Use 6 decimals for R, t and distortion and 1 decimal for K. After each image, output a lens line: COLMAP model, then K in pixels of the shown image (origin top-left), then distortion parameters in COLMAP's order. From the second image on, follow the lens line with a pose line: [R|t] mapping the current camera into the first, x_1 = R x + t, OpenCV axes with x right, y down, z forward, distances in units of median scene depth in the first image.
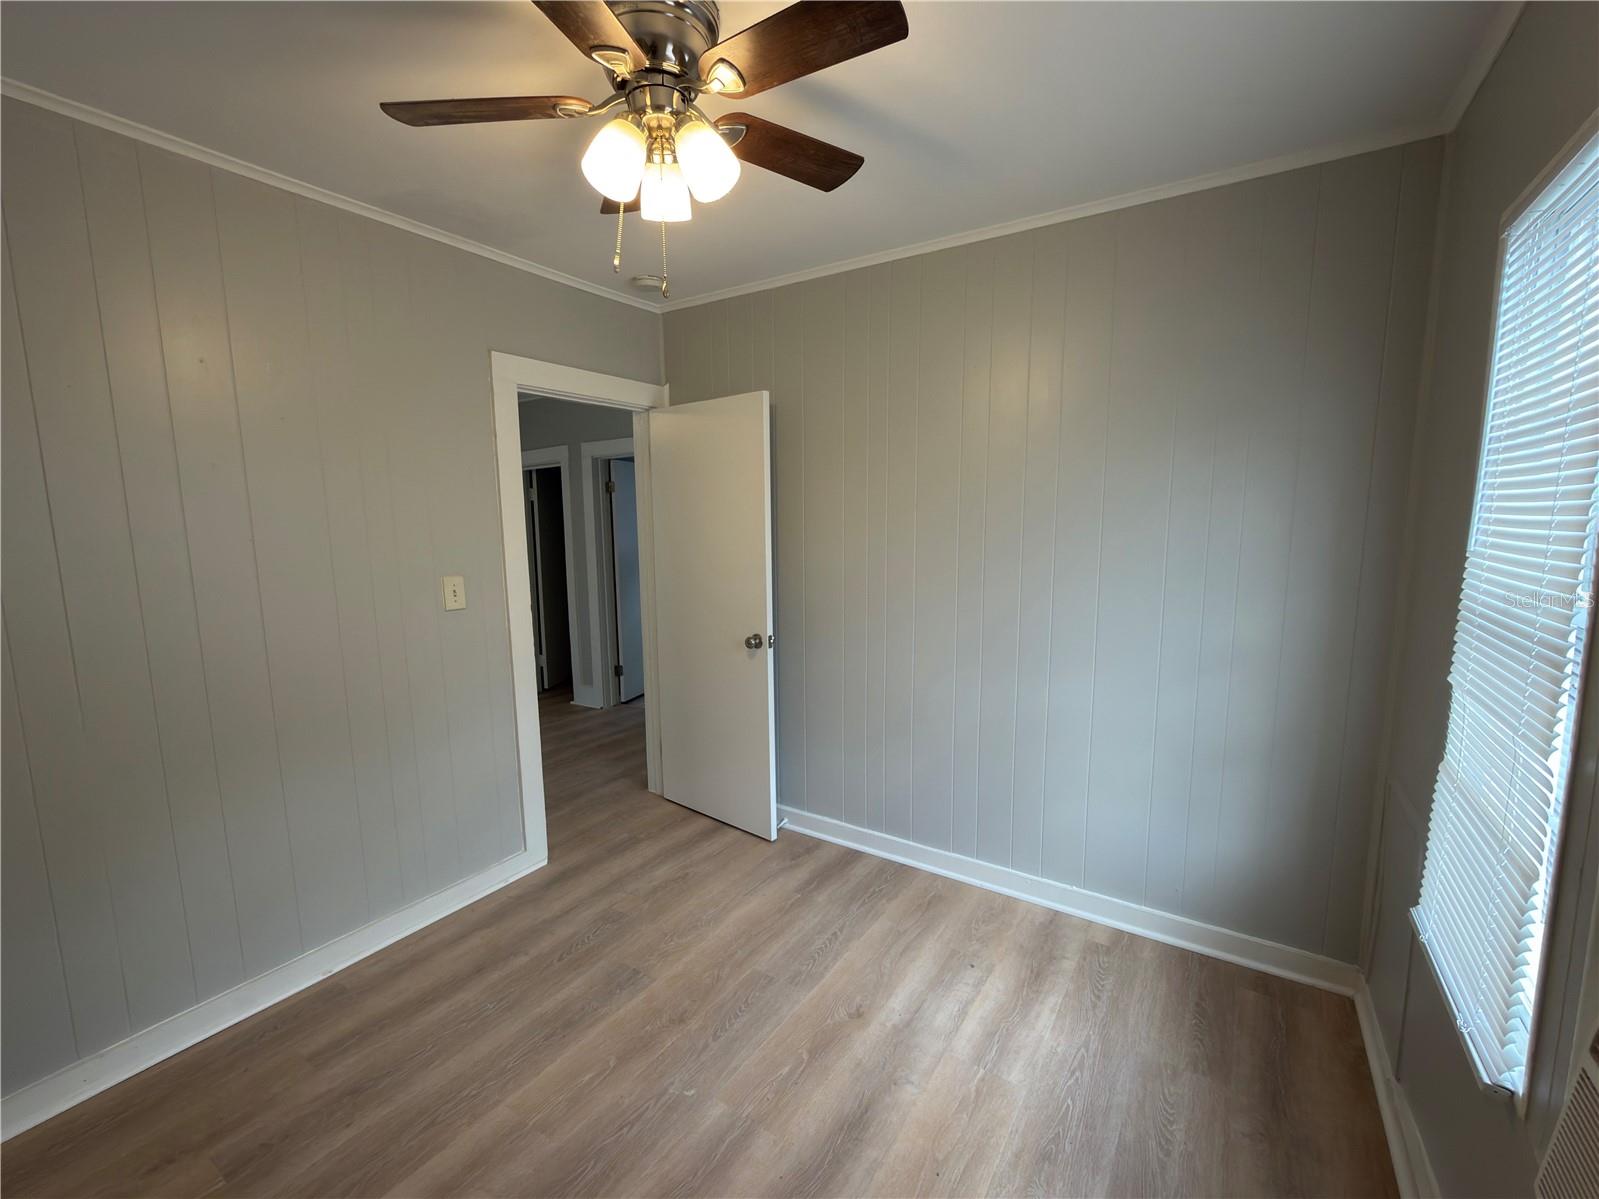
lens RADIAL K [[685.0, 0, 799.5], [0, 685.0, 599.5], [0, 0, 1]] dist [0.000309, 0.000037]
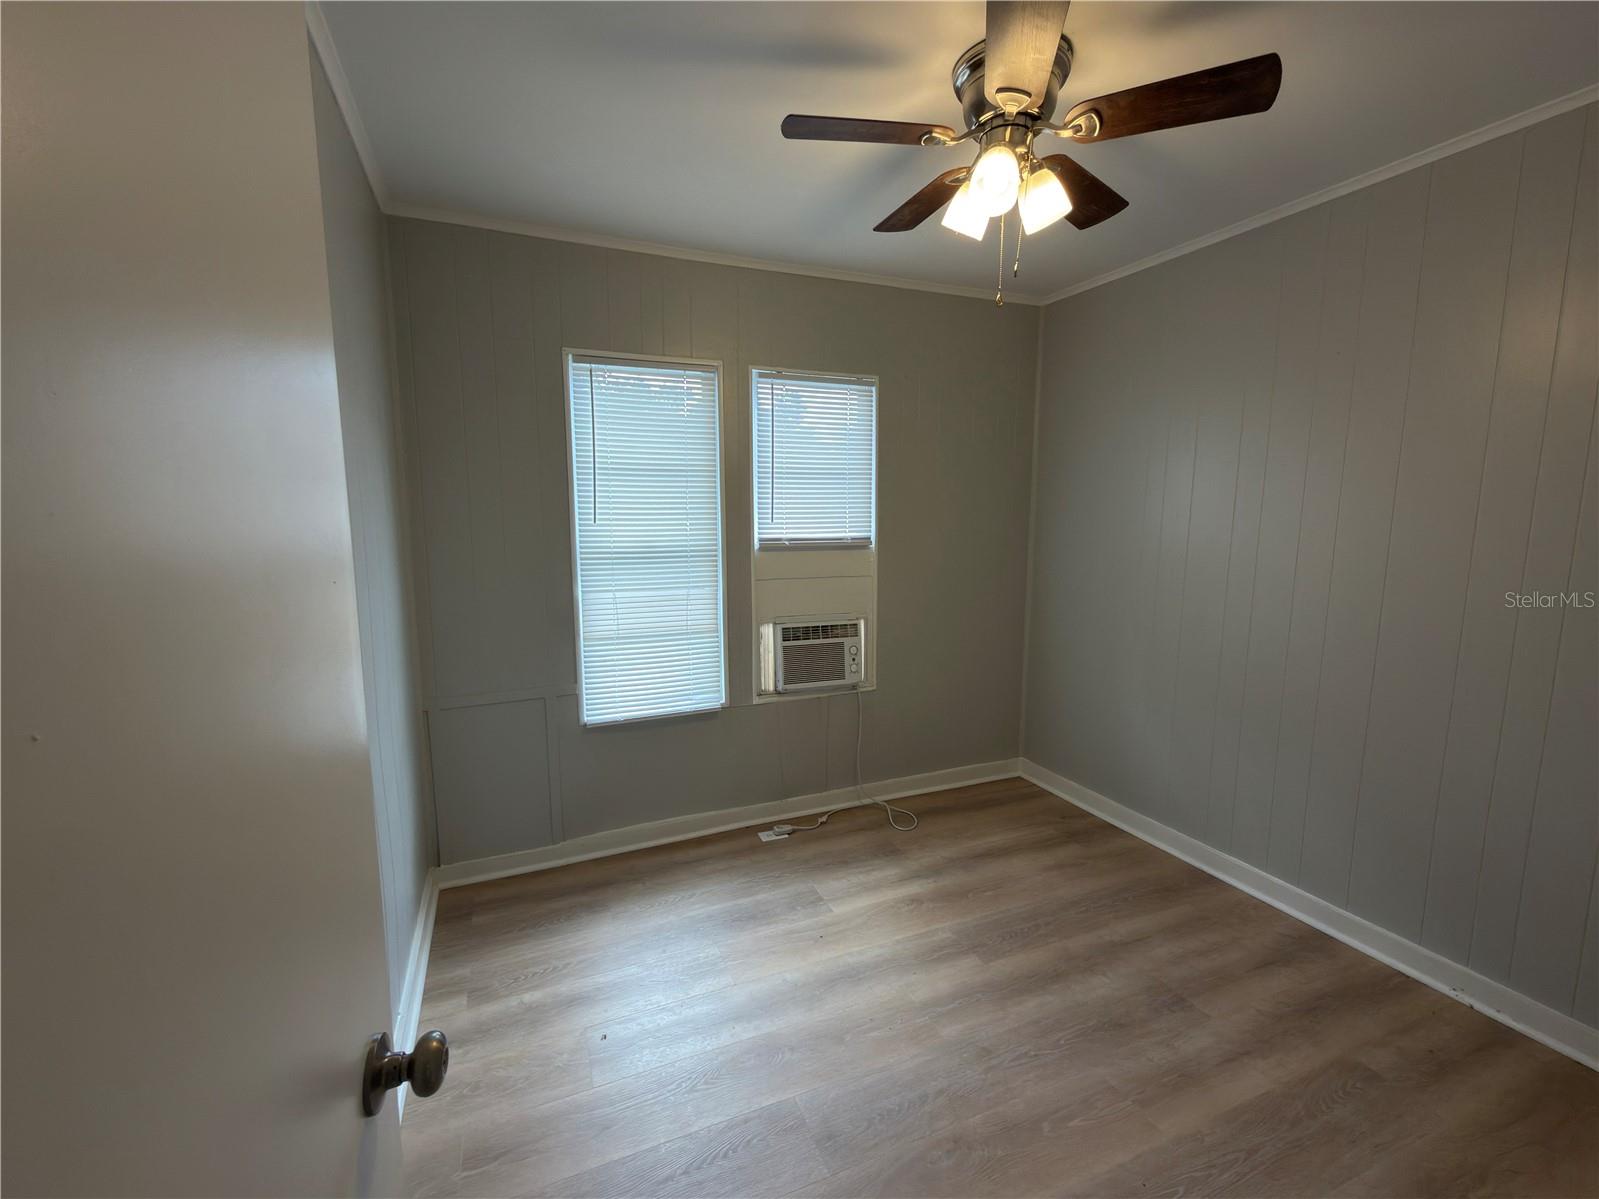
lens RADIAL K [[685.0, 0, 799.5], [0, 685.0, 599.5], [0, 0, 1]] dist [0.000309, 0.000037]
pose [[-0.832273, -0.063638, 0.550702, -0.470027], [0.078678, 0.969774, 0.230971, -0.203329], [-0.548755, 0.235559, -0.802110, 1.791500]]
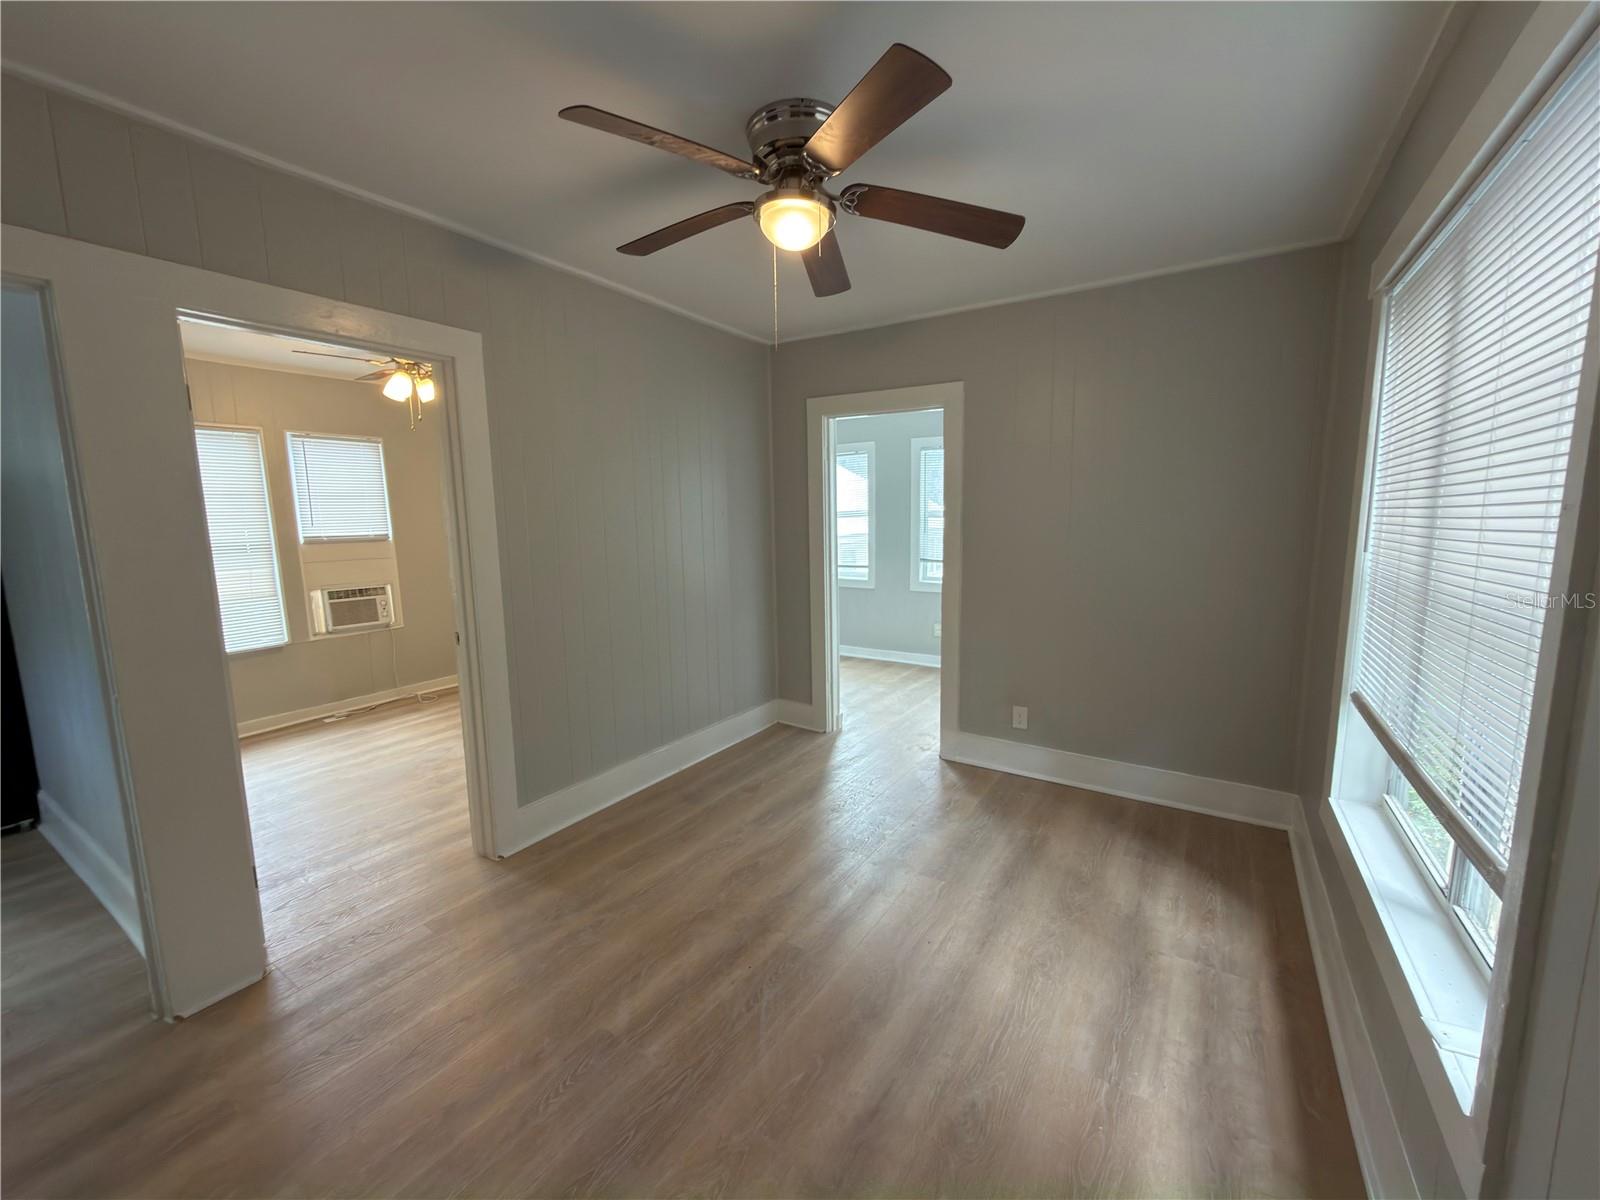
lens RADIAL K [[635.0, 0, 800.0], [0, 635.0, 600.0], [0, 0, 1]] dist [-0.000120, -0.000147]
pose [[-0.999610, 0.027885, 0.001373, -1.380906], [0.027283, 0.965193, 0.260110, -0.322096], [0.005928, 0.260046, -0.965578, 2.924927]]
